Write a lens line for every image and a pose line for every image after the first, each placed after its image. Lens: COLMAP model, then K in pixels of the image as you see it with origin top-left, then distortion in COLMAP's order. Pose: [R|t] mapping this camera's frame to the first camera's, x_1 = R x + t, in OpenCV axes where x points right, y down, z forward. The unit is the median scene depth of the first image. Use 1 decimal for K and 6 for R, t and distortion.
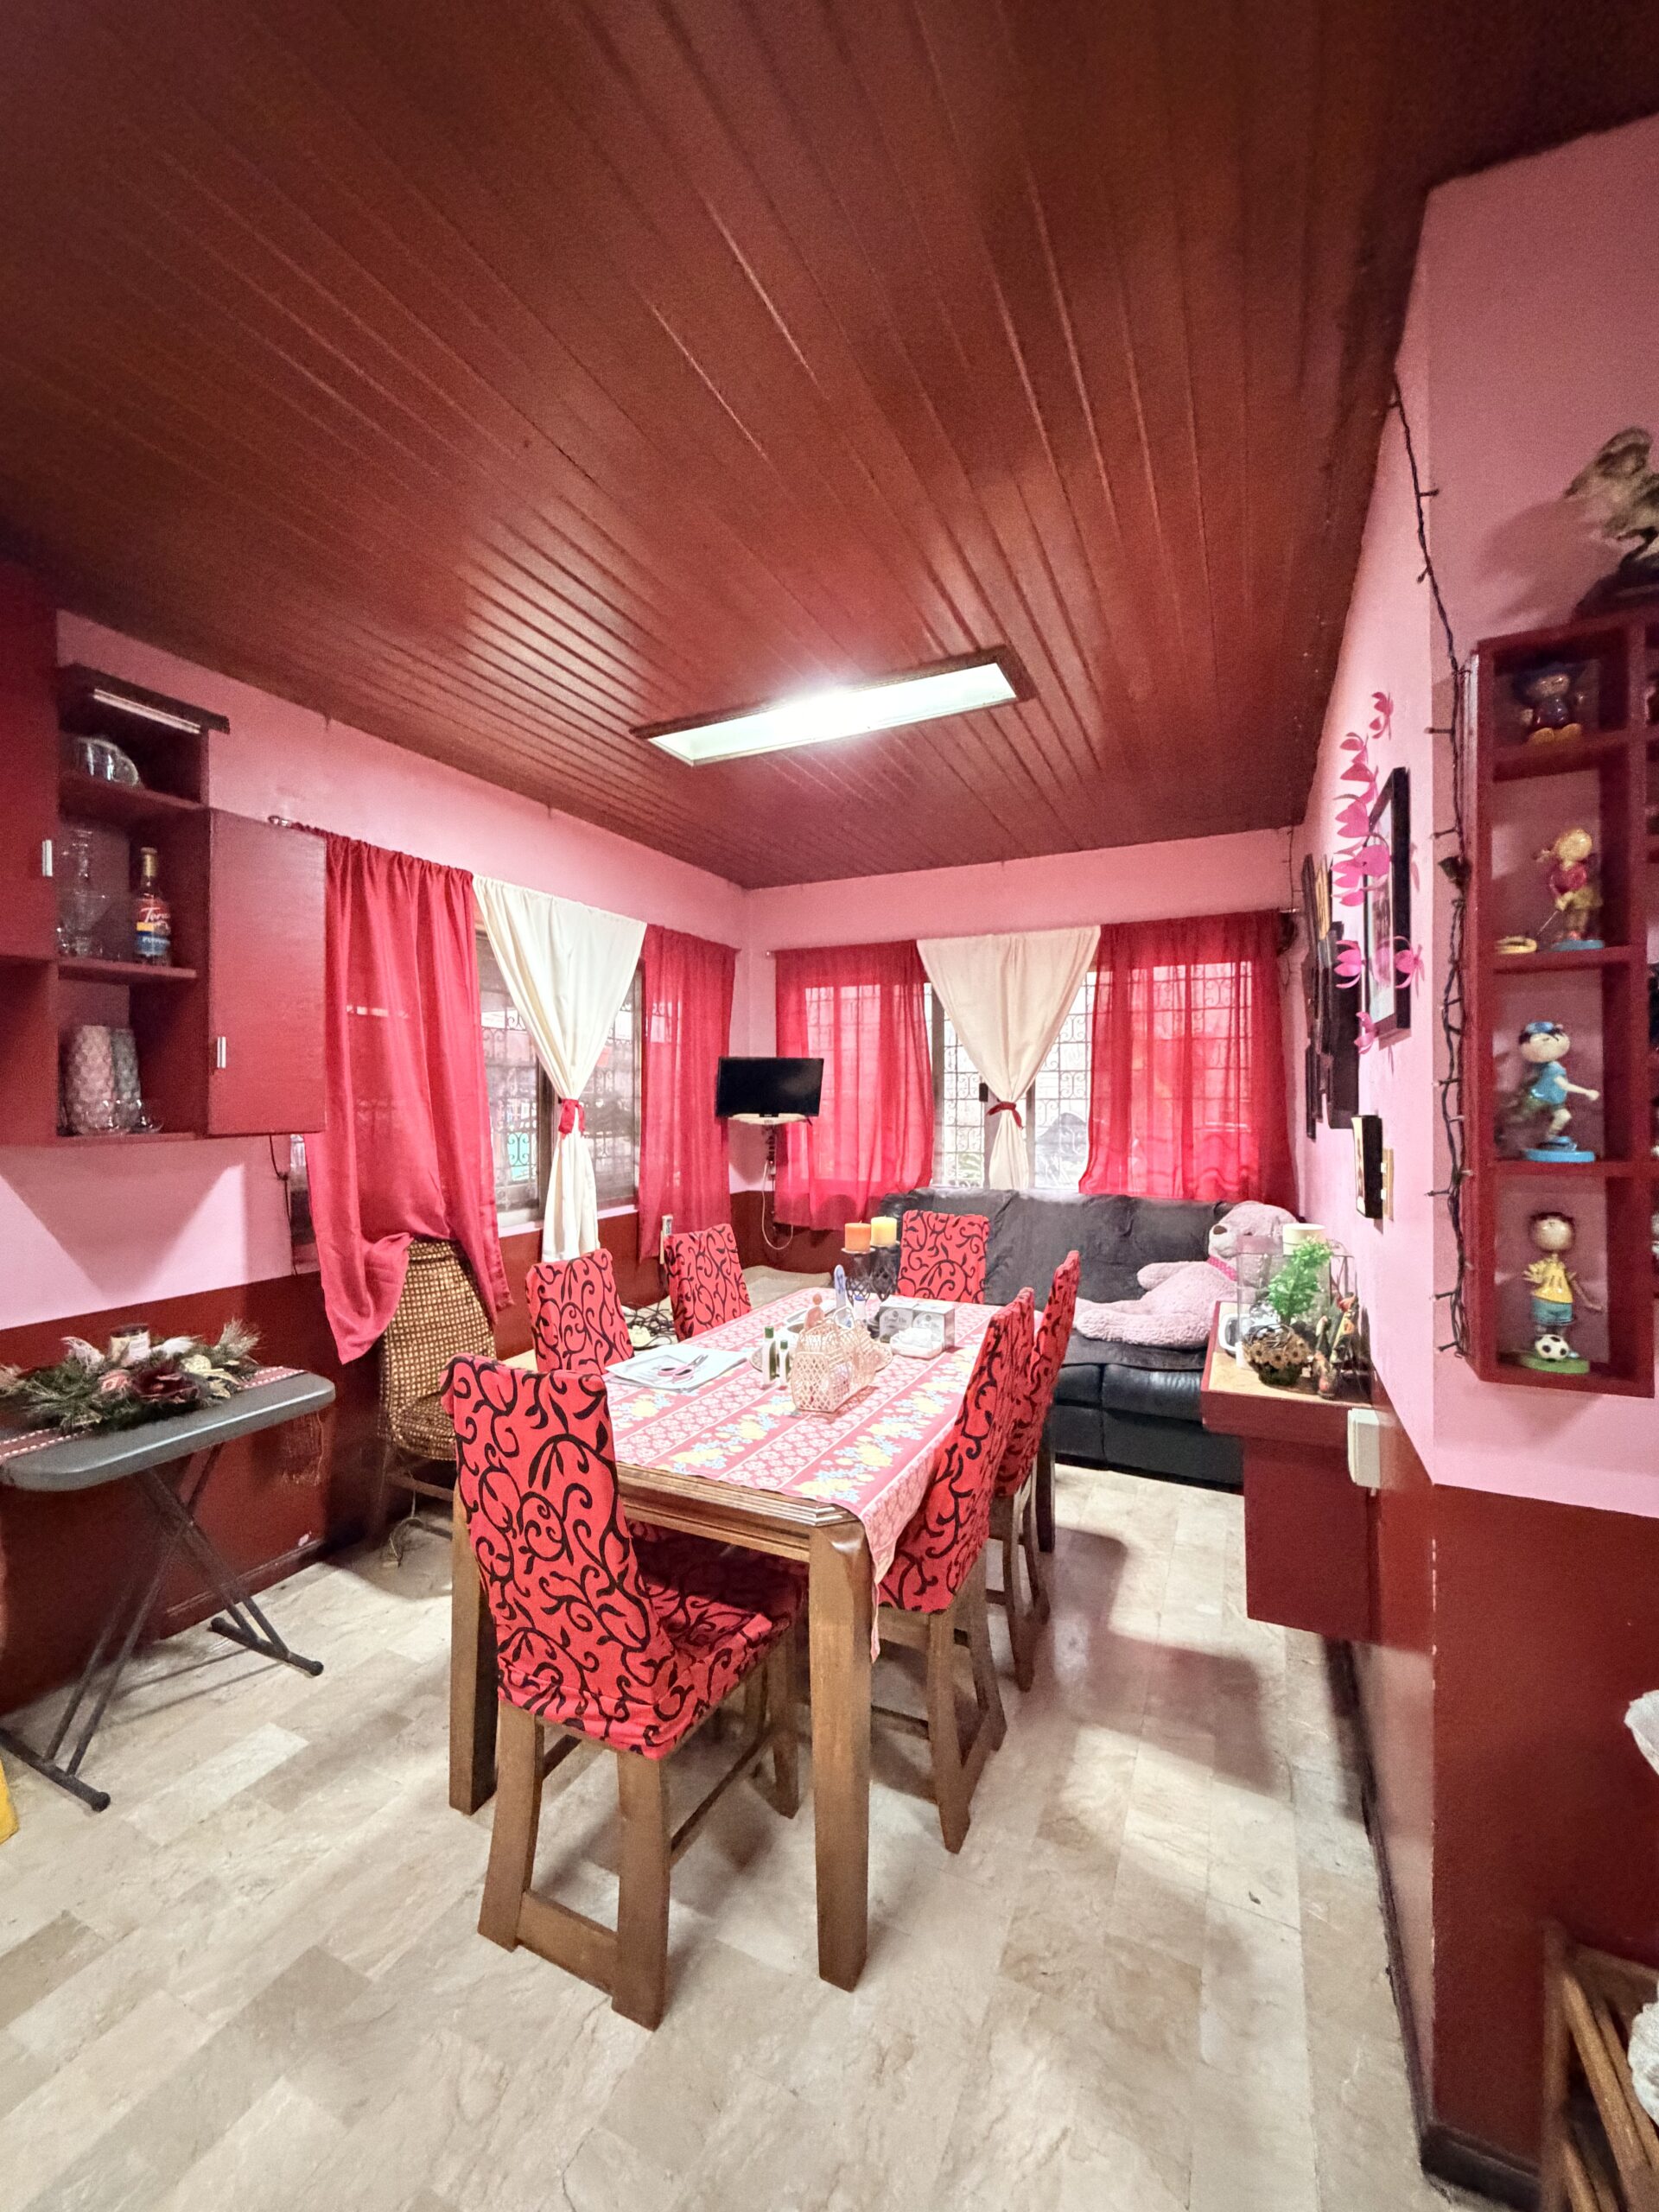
lens RADIAL K [[883.3, 0, 832.2], [0, 883.3, 1102.5], [0, 0, 1]] dist [-0.002081, -0.000136]
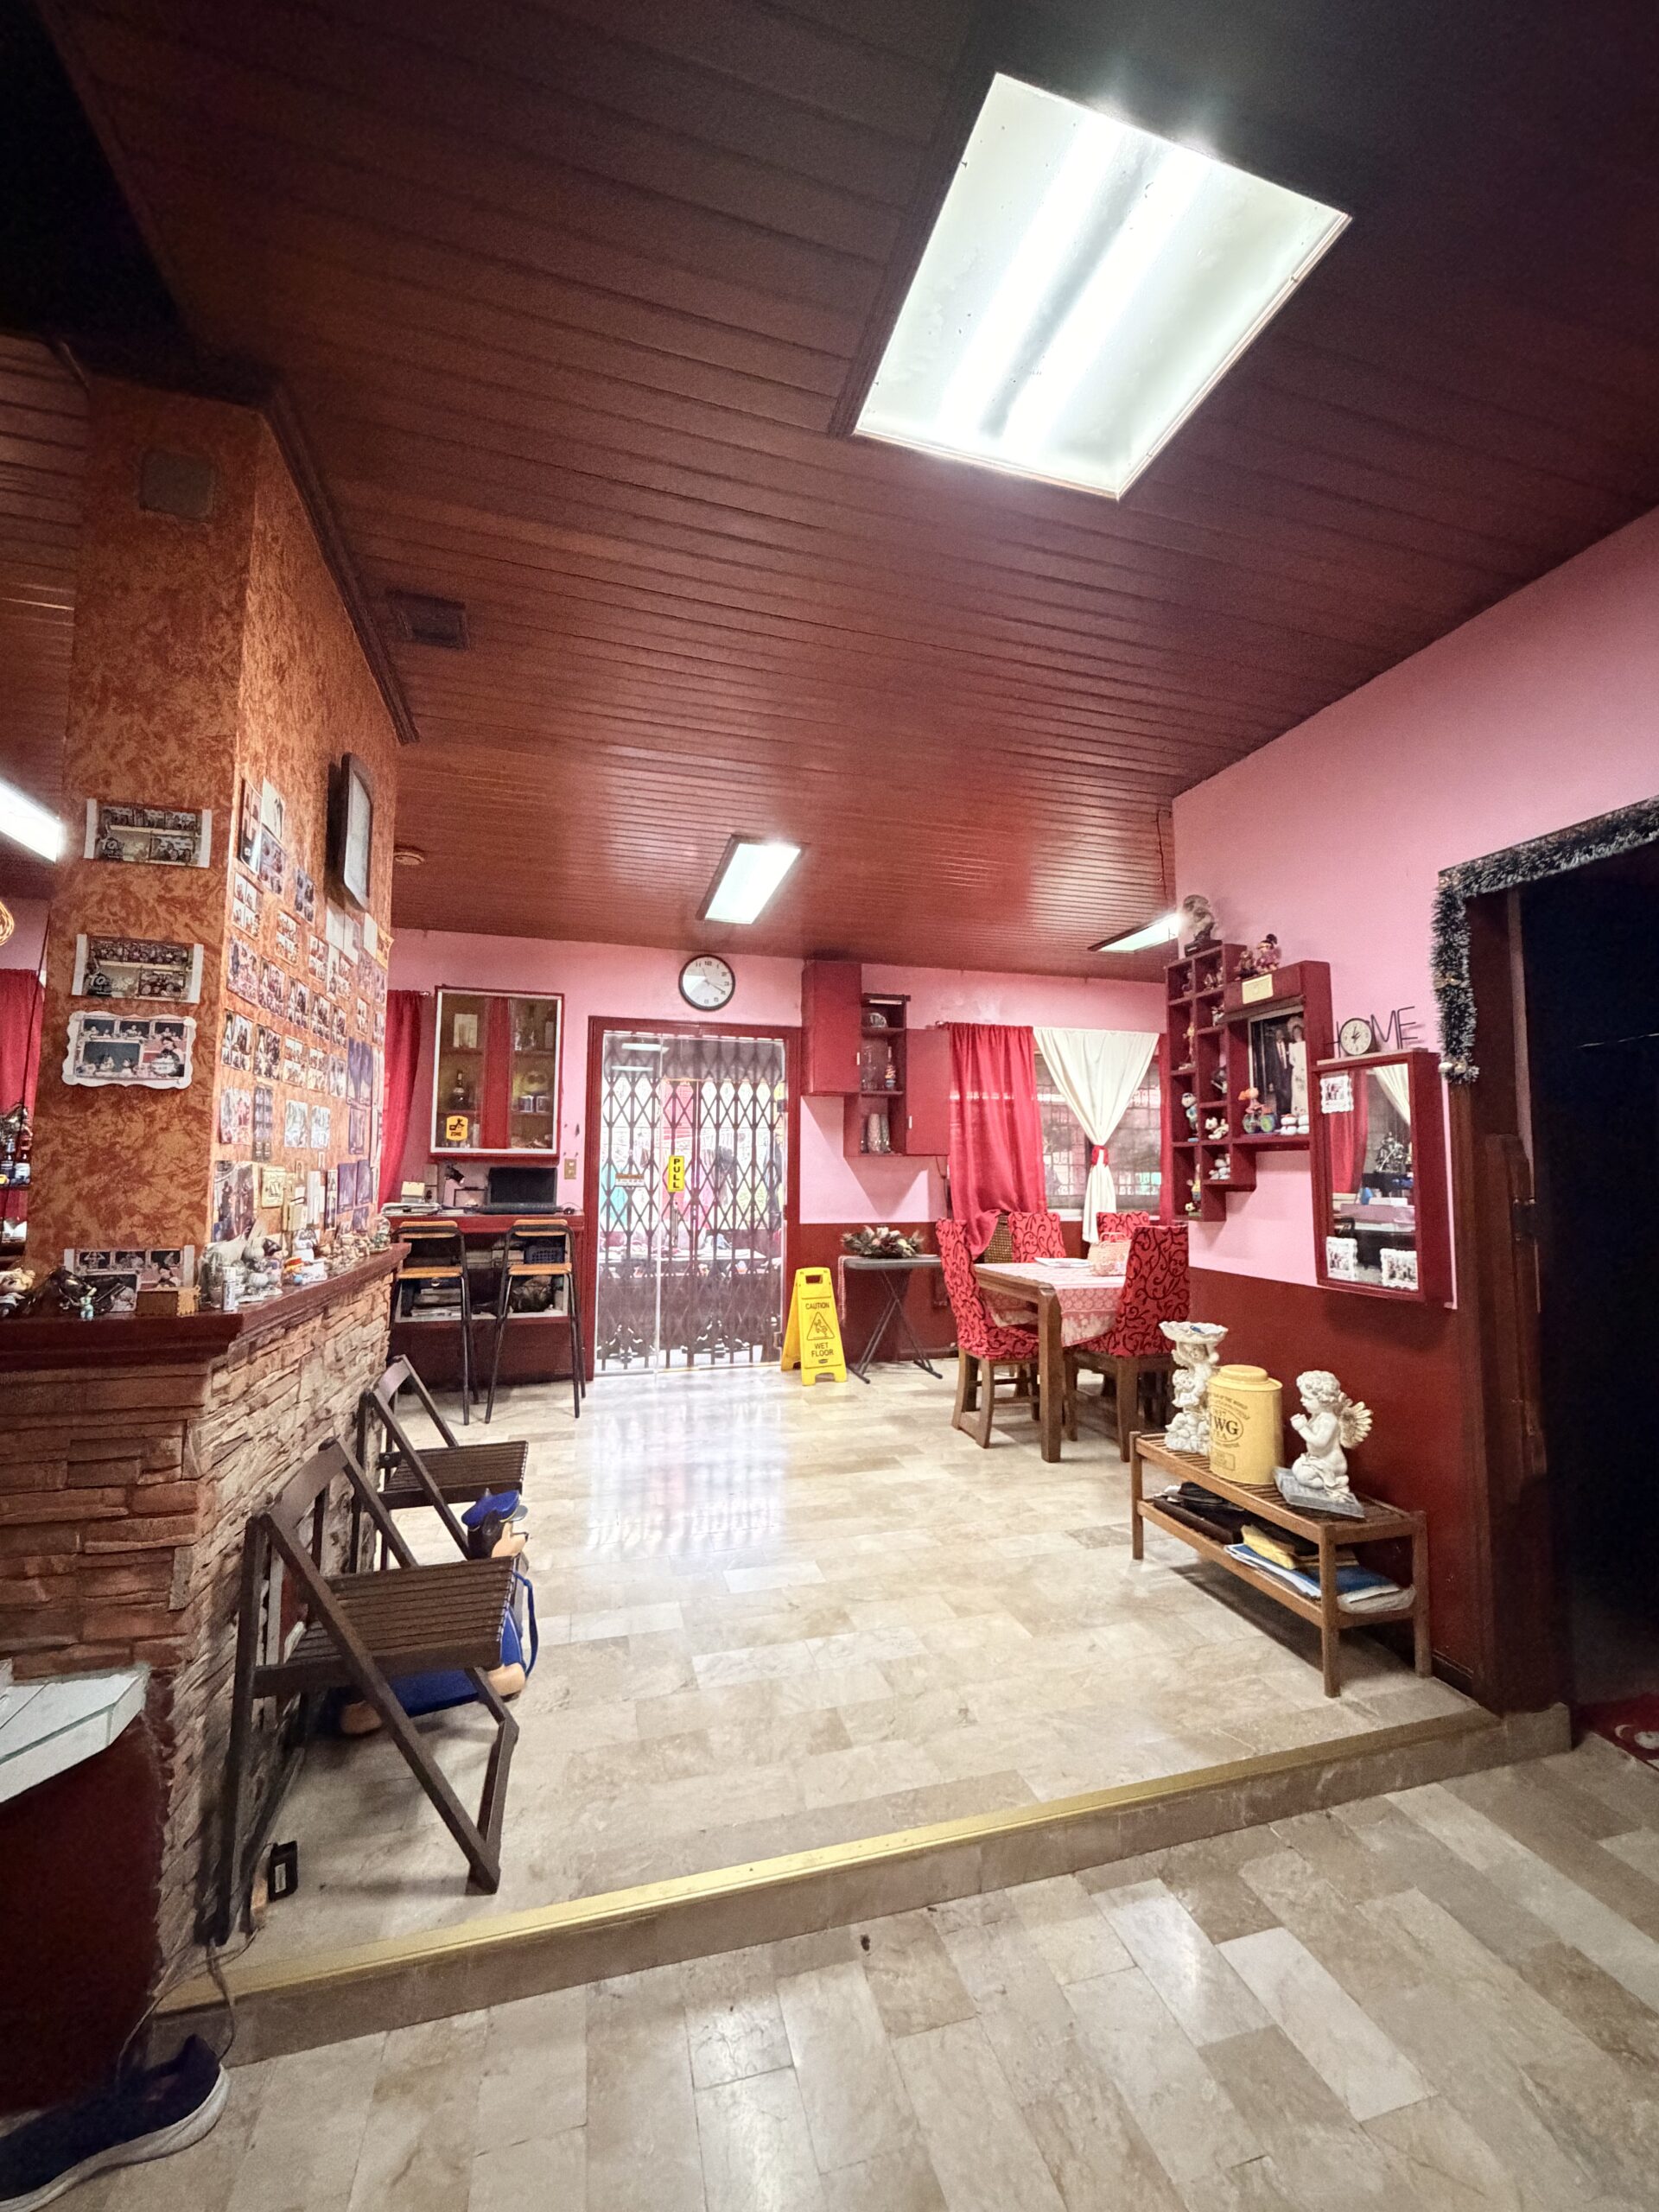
lens RADIAL K [[883.3, 0, 833.3], [0, 883.3, 1099.7], [0, 0, 1]] dist [-0.002081, -0.000136]
pose [[0.665896, -0.050674, -0.744322, 0.962532], [-0.008180, 0.997135, -0.075204, 0.064510], [0.746000, 0.056167, 0.663573, -0.787395]]
